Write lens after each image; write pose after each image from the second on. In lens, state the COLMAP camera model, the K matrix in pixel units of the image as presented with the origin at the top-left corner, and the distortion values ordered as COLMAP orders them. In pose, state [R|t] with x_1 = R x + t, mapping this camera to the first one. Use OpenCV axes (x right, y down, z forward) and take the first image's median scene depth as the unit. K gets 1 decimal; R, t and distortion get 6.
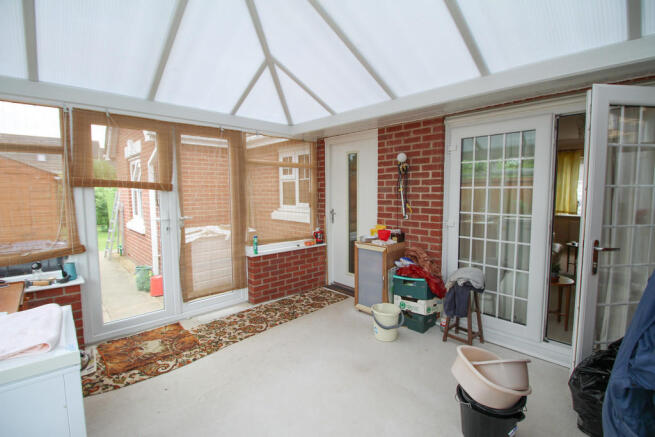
lens RADIAL K [[300.7, 0, 328.6], [0, 300.7, 216.7], [0, 0, 1]] dist [-0.002913, -0.000887]
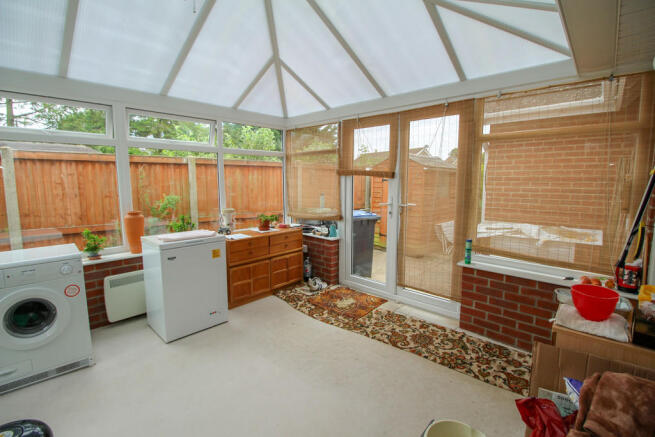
lens RADIAL K [[300.7, 0, 331.1], [0, 300.7, 216.5], [0, 0, 1]] dist [-0.002913, -0.000887]
pose [[0.084223, 0.126701, -0.988359, 0.525275], [-0.086773, 0.989048, 0.119395, -0.059652], [0.992662, 0.075707, 0.094295, 0.688743]]
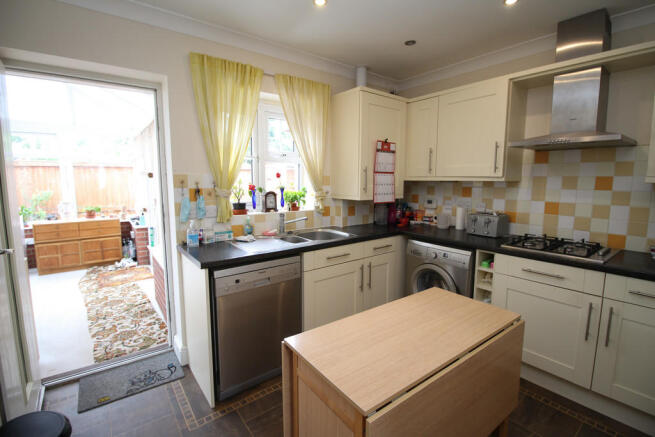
lens RADIAL K [[300.7, 0, 321.5], [0, 300.7, 214.6], [0, 0, 1]] dist [-0.002913, -0.000887]
pose [[-0.099806, 0.123540, -0.987308, 0.709062], [-0.083467, 0.987725, 0.132030, -0.158229], [0.991500, 0.095585, -0.088269, 1.858755]]
